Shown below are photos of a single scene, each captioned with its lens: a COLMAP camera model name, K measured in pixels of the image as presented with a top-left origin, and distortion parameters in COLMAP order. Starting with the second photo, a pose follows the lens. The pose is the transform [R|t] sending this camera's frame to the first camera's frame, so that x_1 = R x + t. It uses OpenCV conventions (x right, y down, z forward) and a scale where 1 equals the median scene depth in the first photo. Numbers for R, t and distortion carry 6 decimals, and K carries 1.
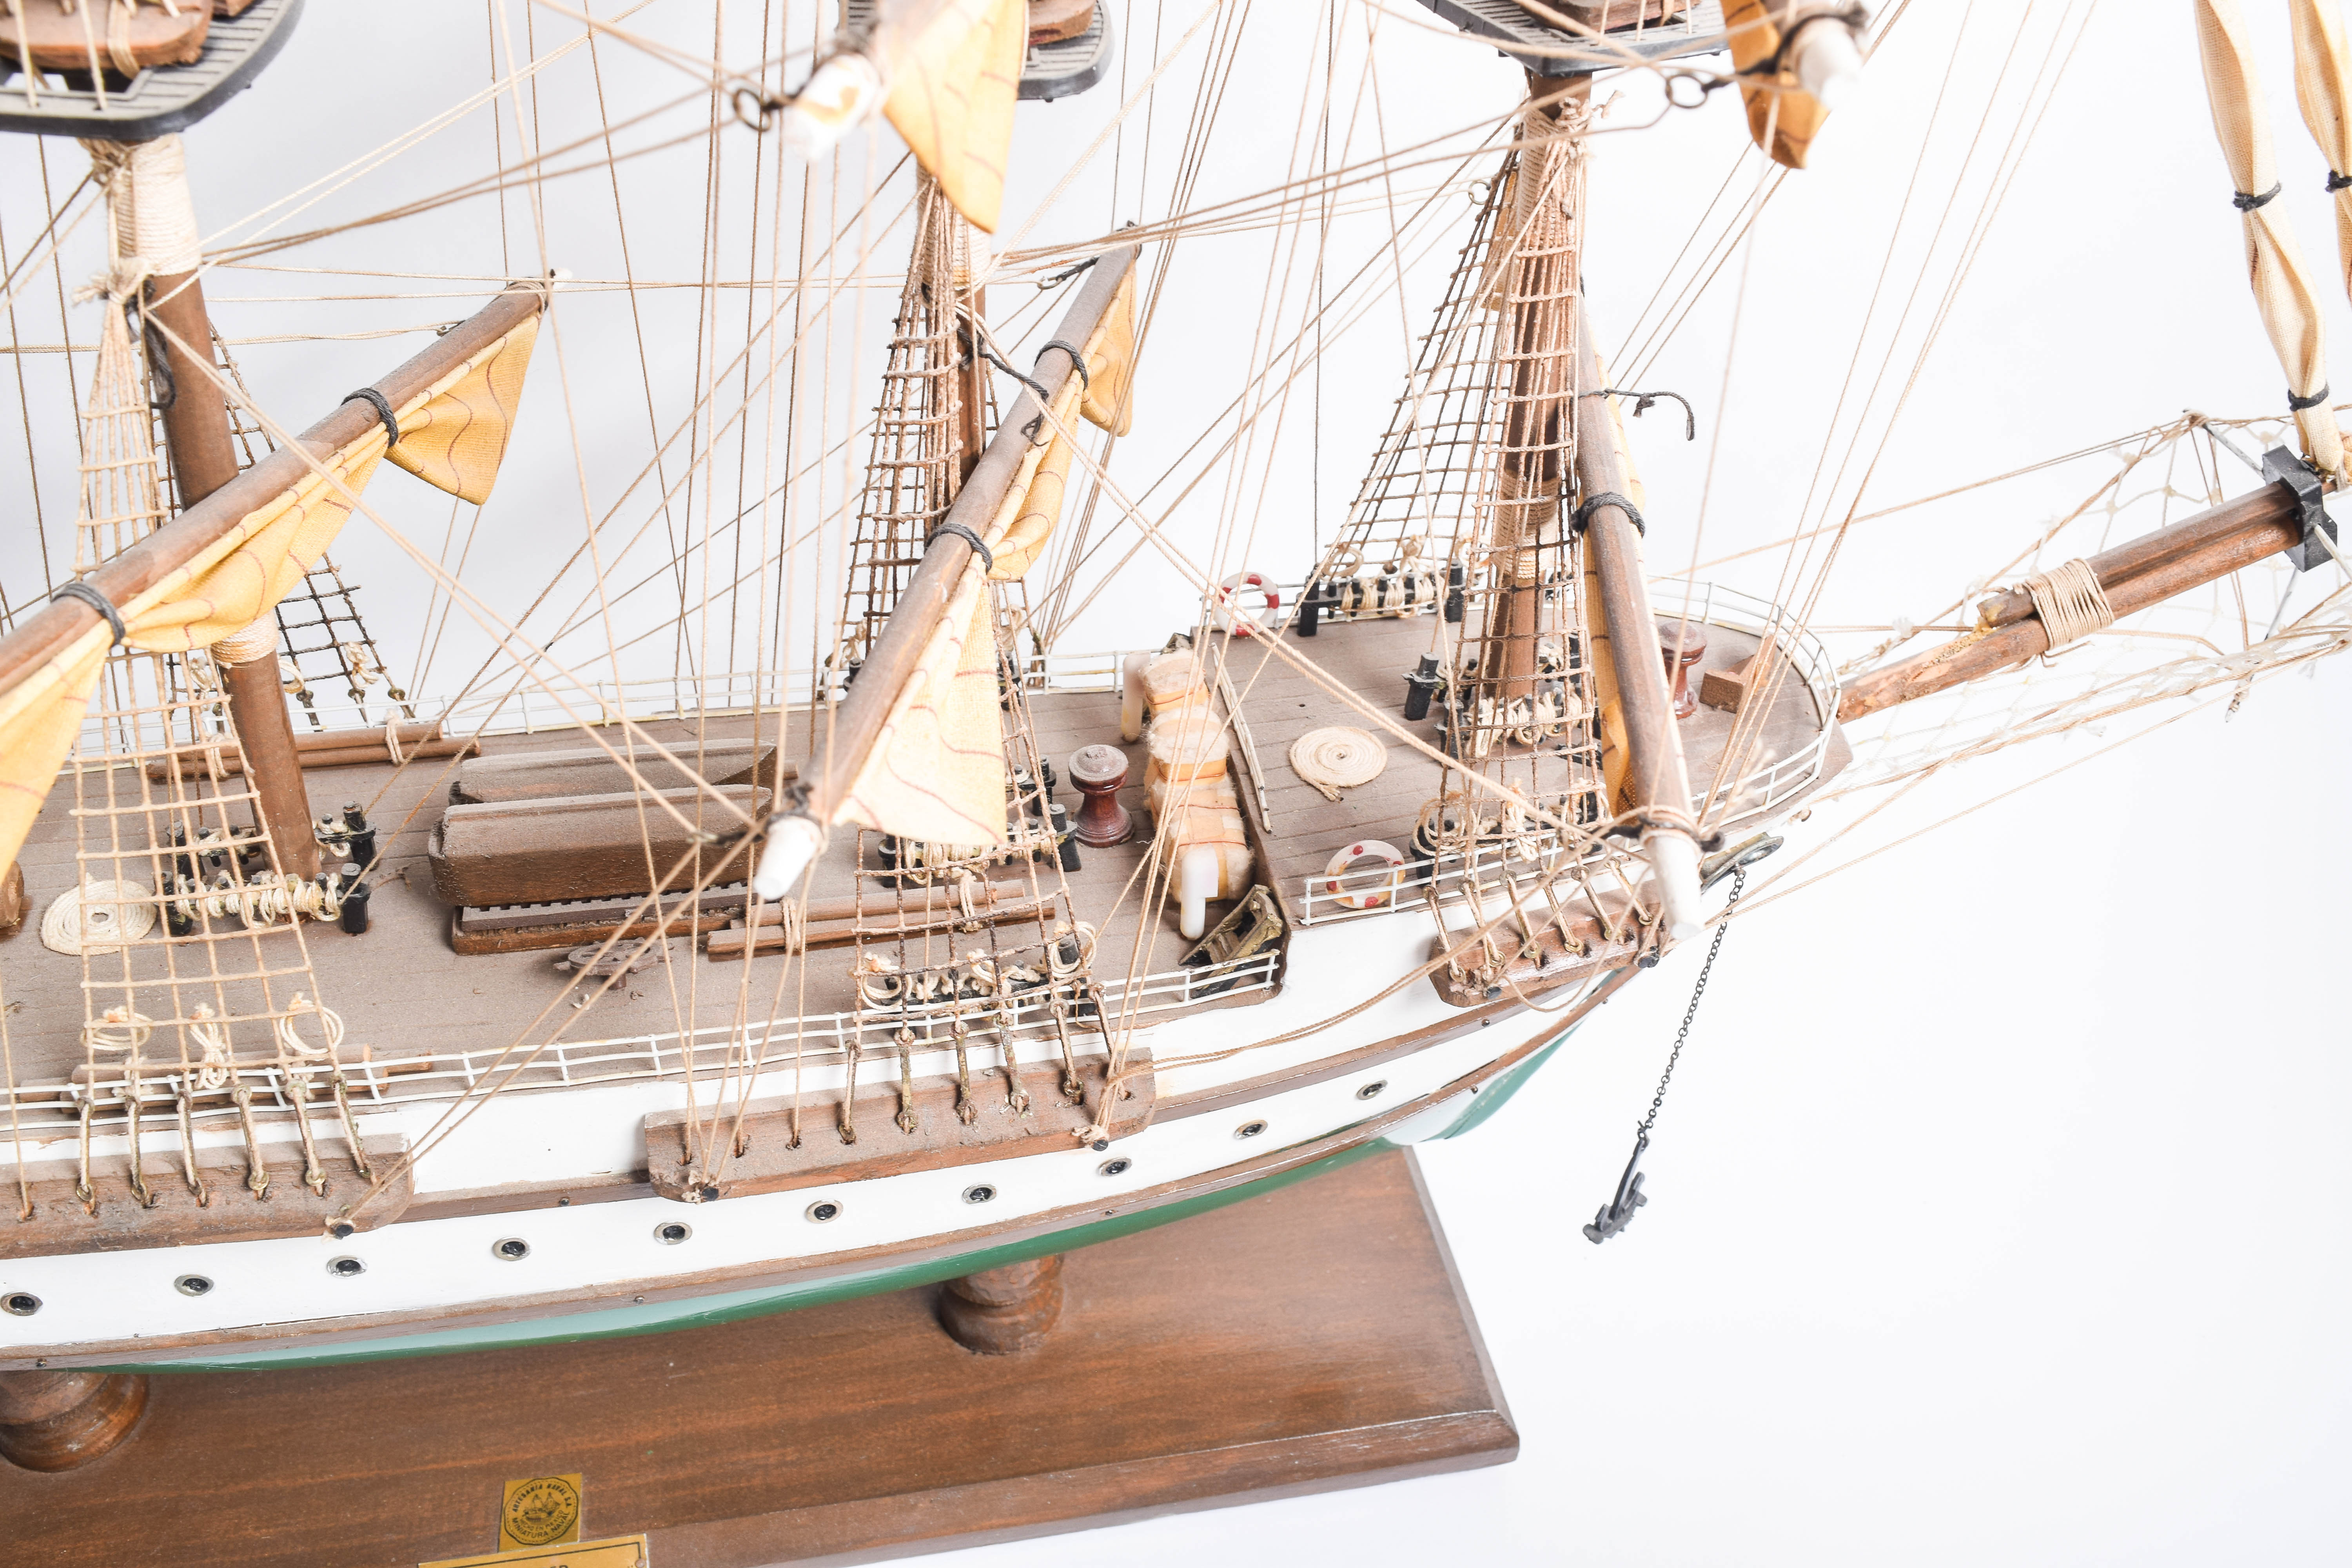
lens RADIAL K [[1975.1, 0, 1176.0], [0, 1975.1, 784.0], [0, 0, 1]] dist [-0.038399, 0.009055]
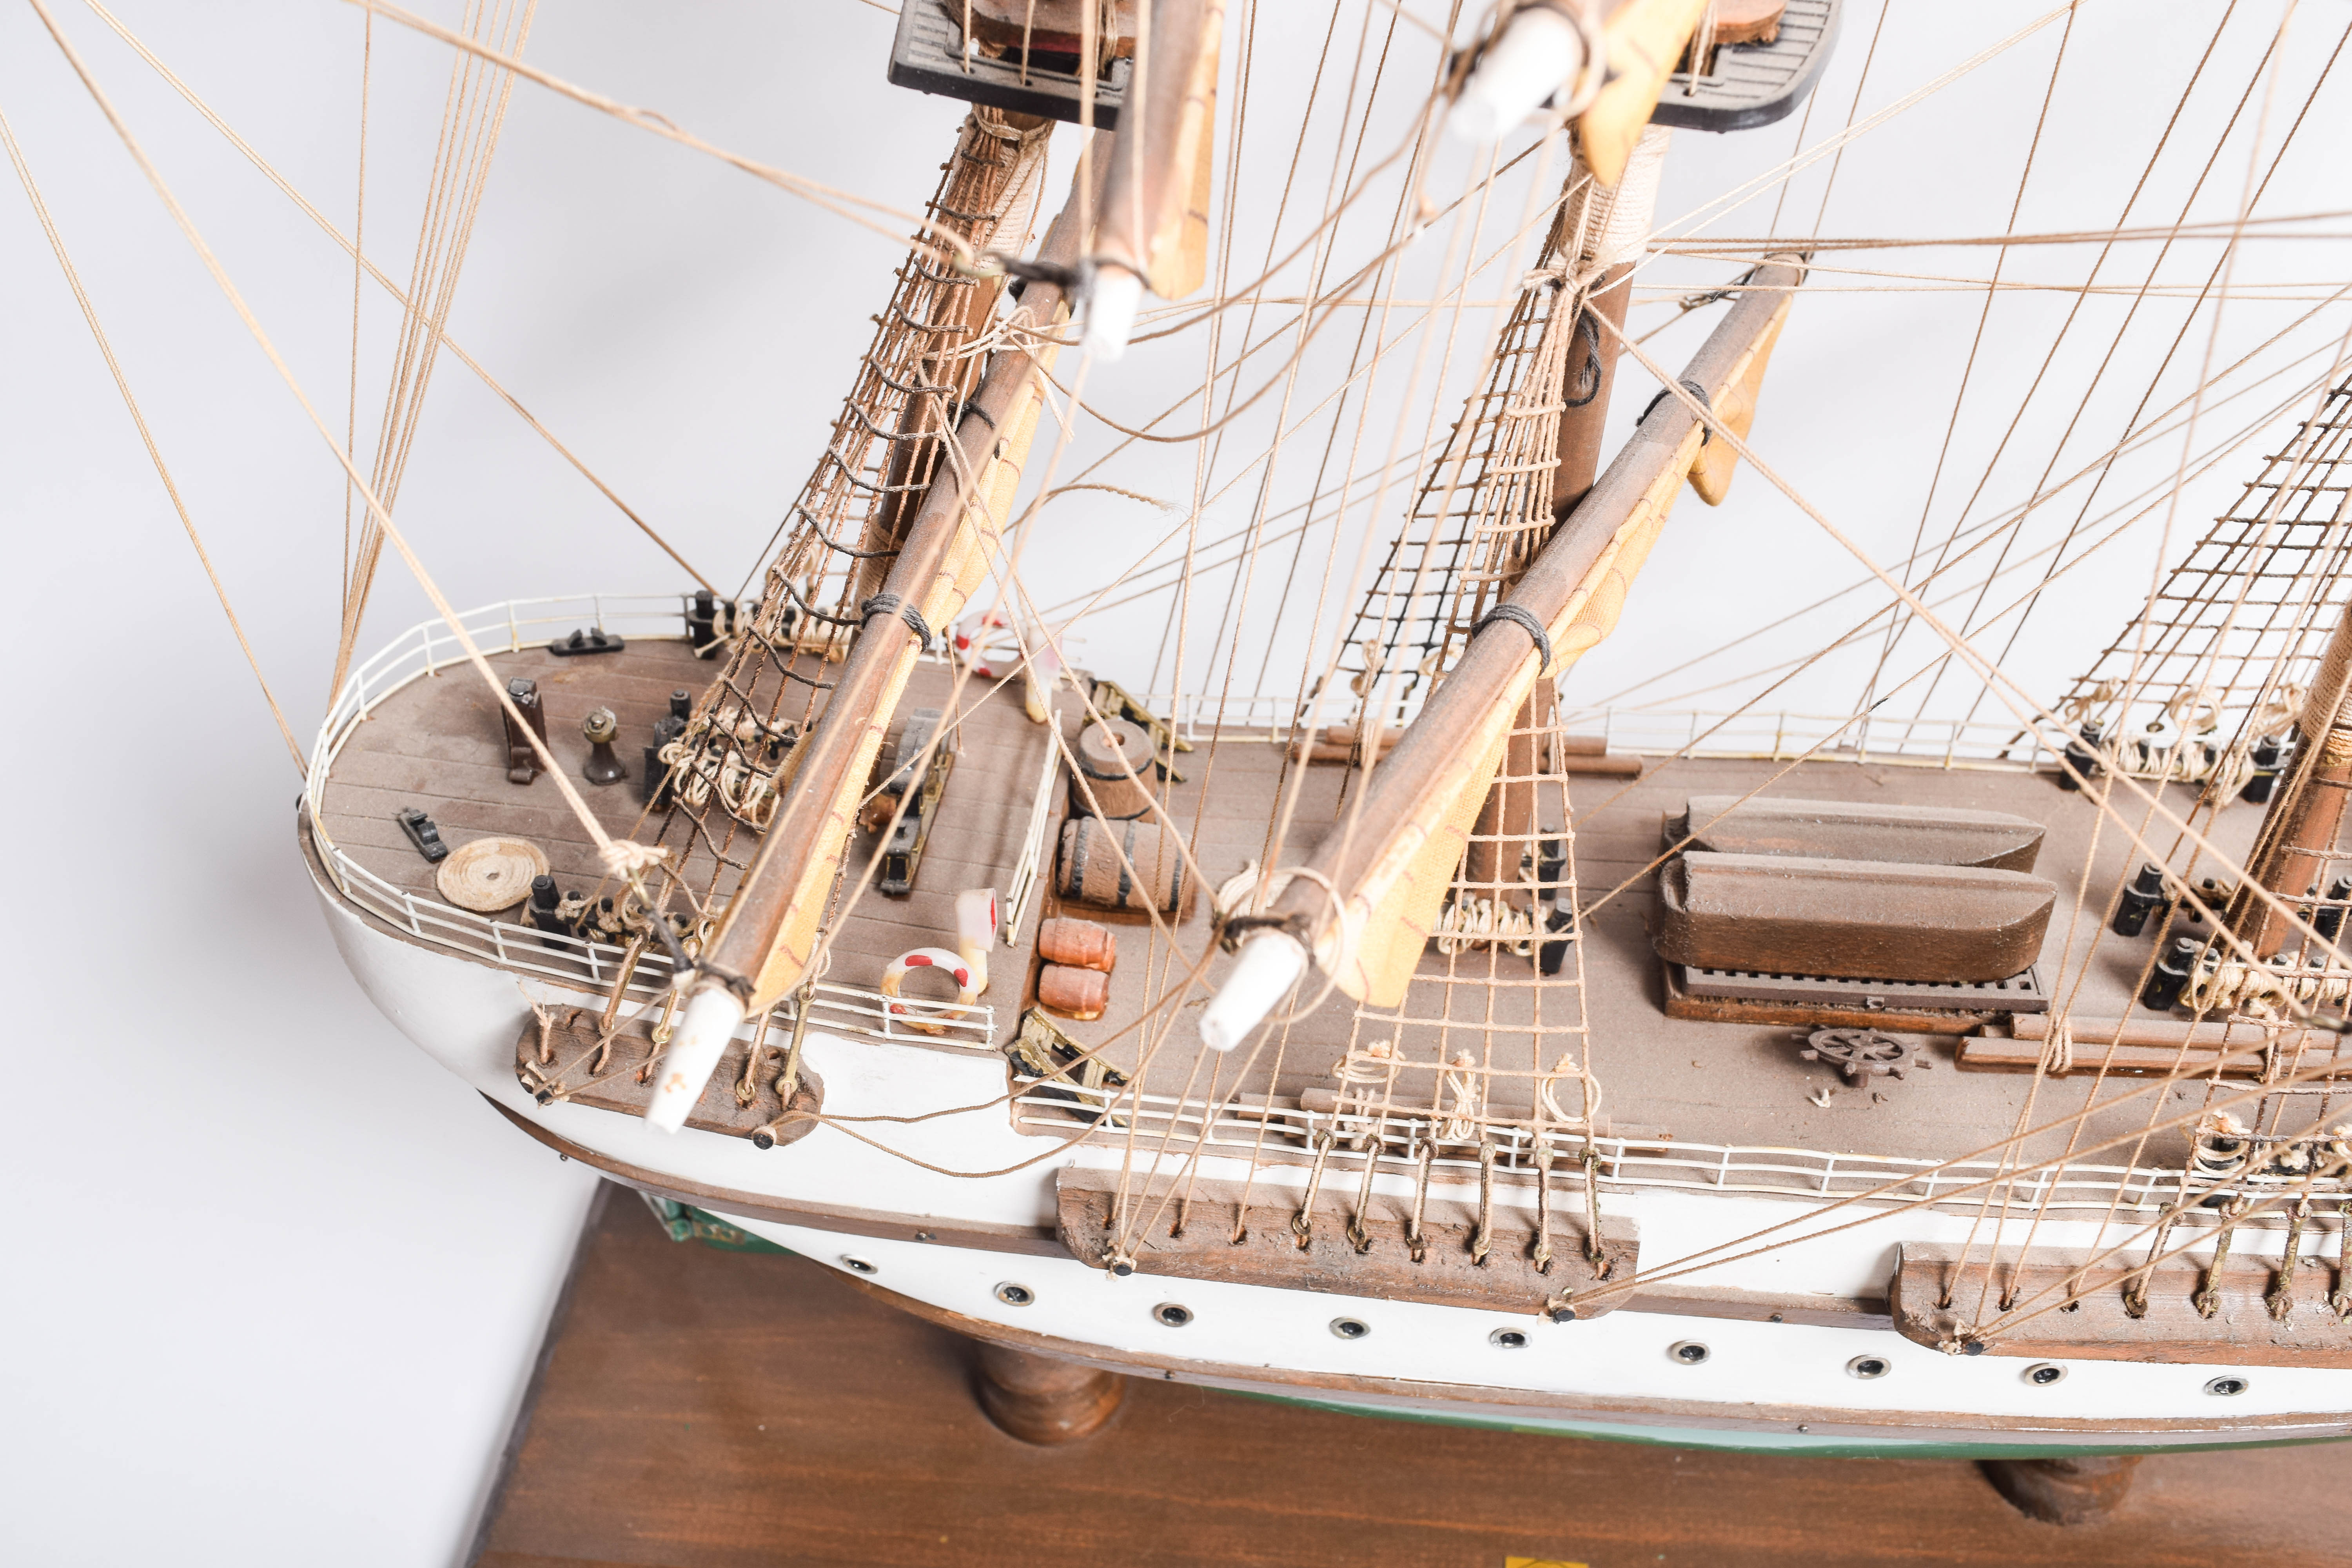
lens RADIAL K [[2173.2, 0, 1176.0], [0, 2173.2, 784.0], [0, 0, 1]] dist [-0.039806, 0.017439]
pose [[0.955792, 0.136393, -0.260497, -0.337177], [-0.127332, 0.990526, 0.051429, -0.040443], [0.265043, -0.015986, 0.964104, -0.008920]]
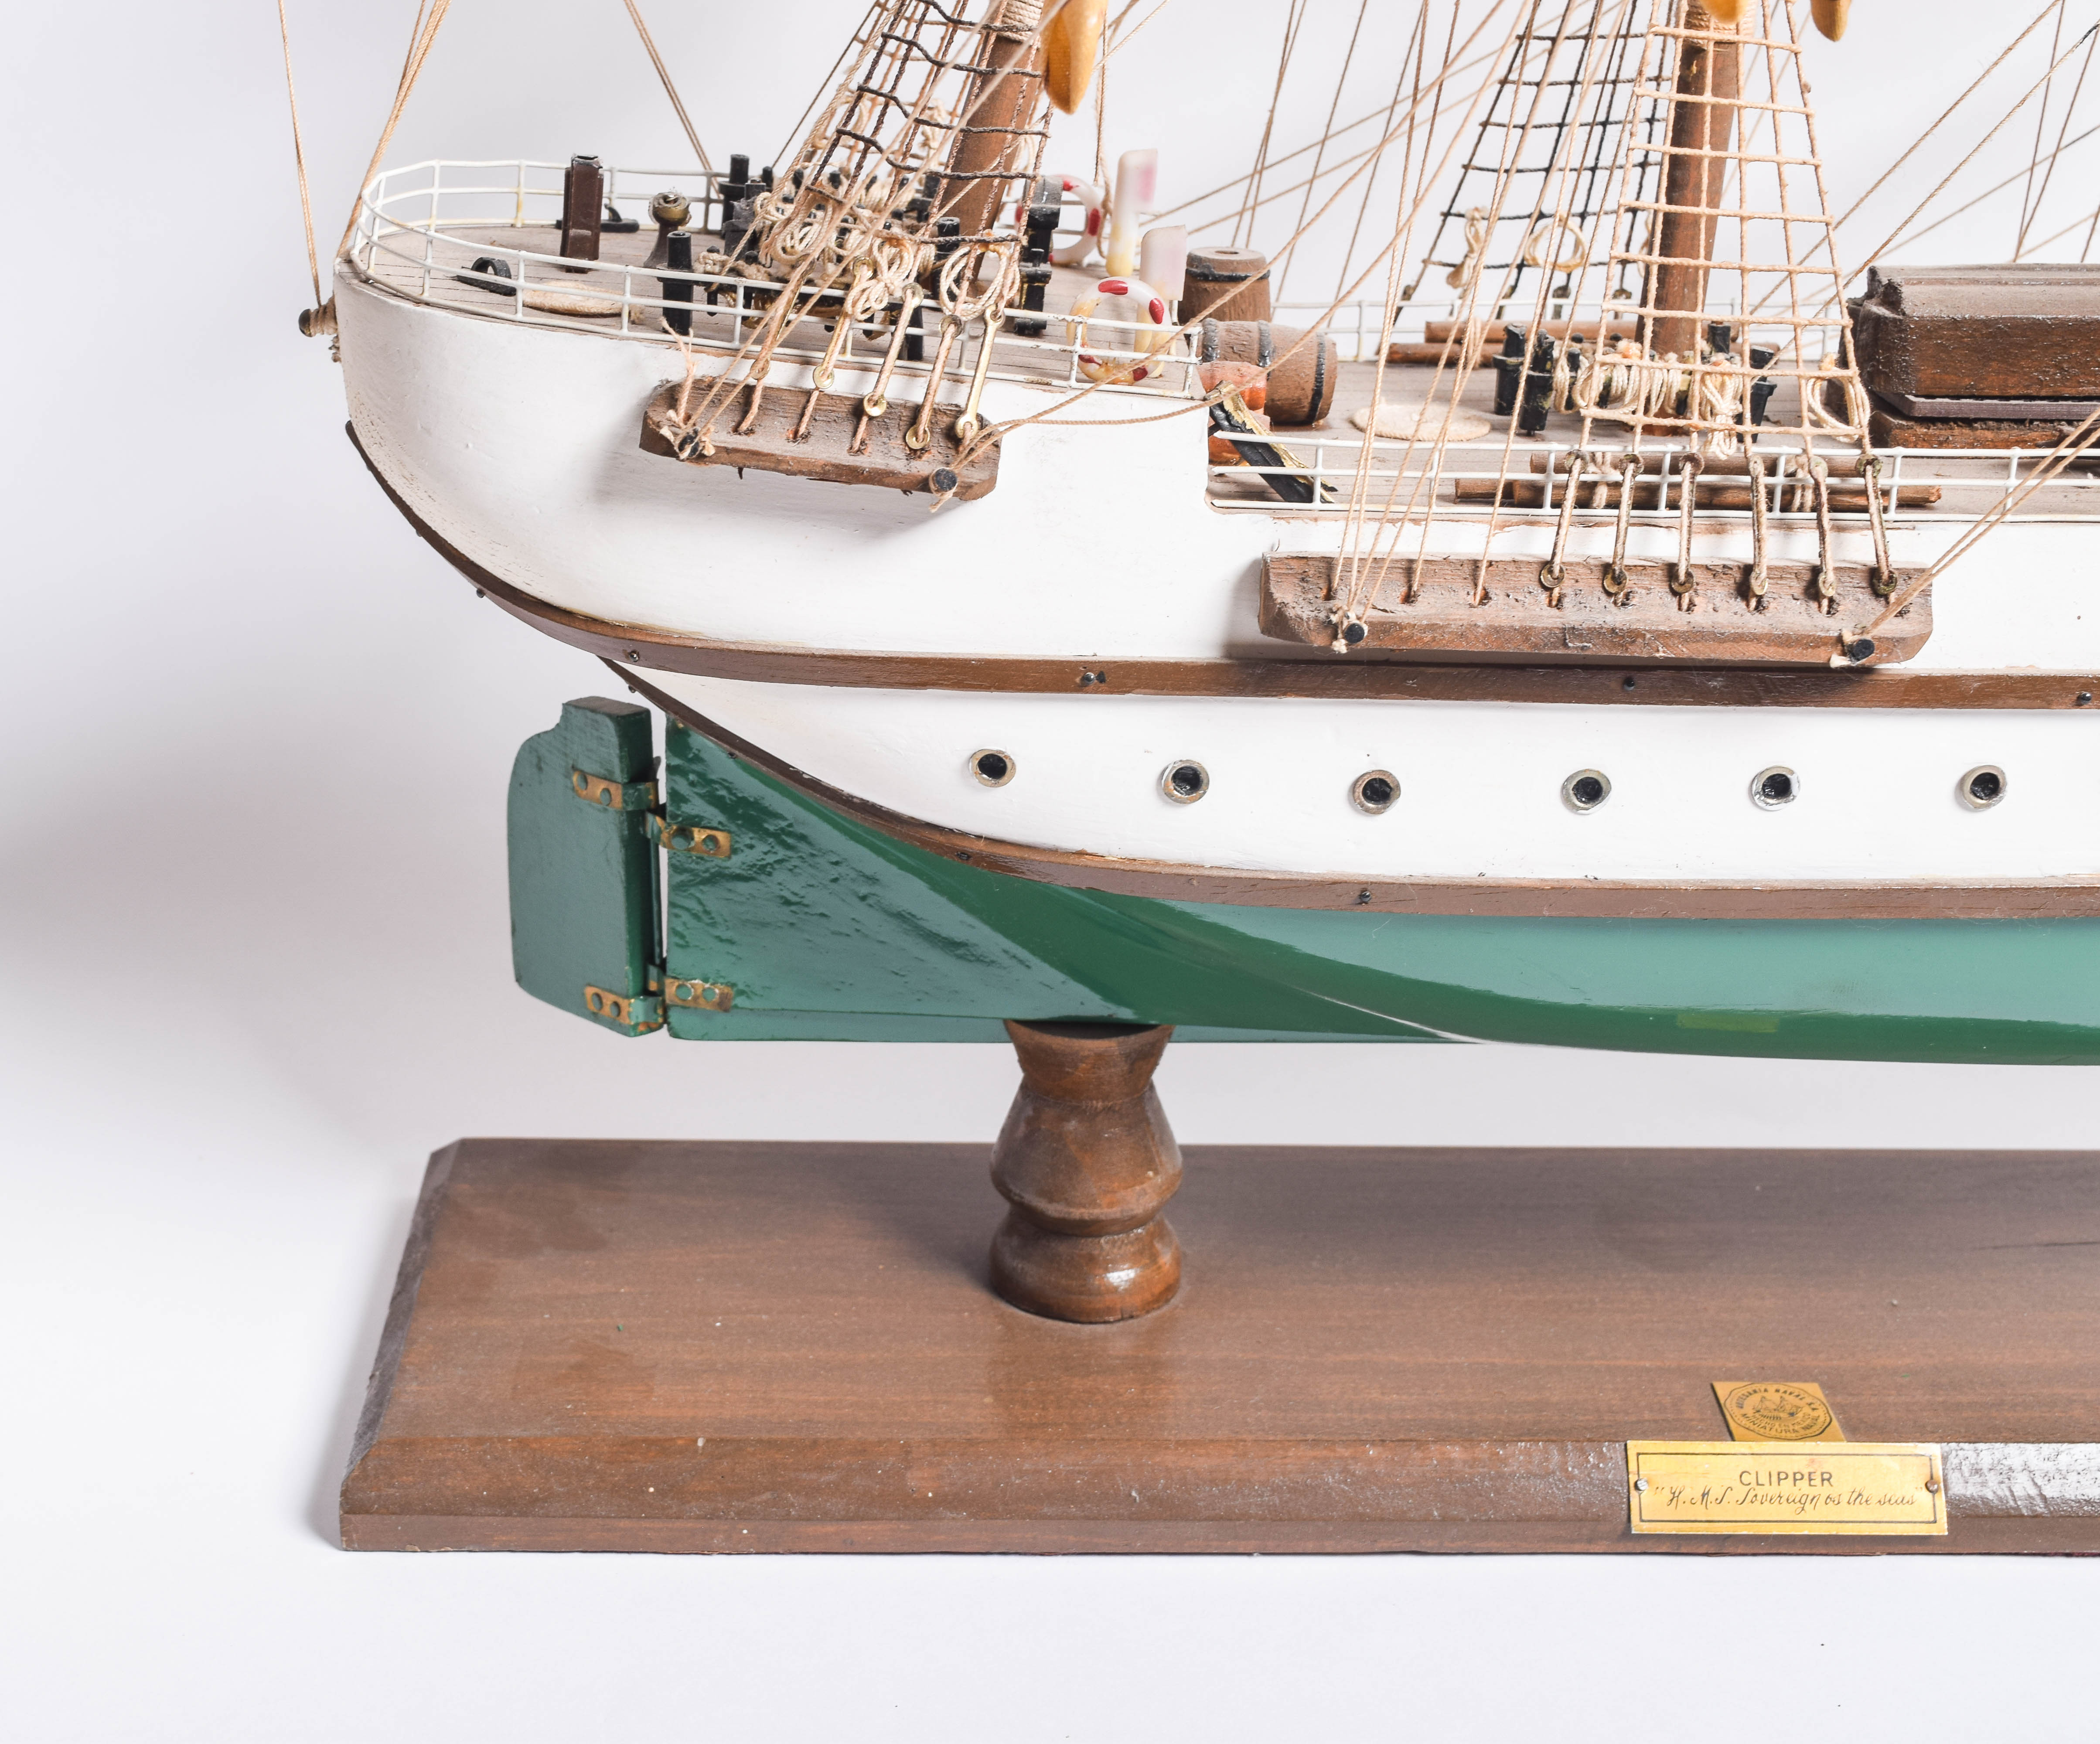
lens RADIAL K [[3120.4, 0, 809.5], [0, 3120.4, 872.0], [0, 0, 1]] dist [-0.010496, -0.058203]
pose [[0.975900, 0.028771, -0.216312, -0.517363], [-0.092948, 0.951658, -0.292760, 0.662297], [0.197432, 0.305810, 0.931397, -0.217981]]
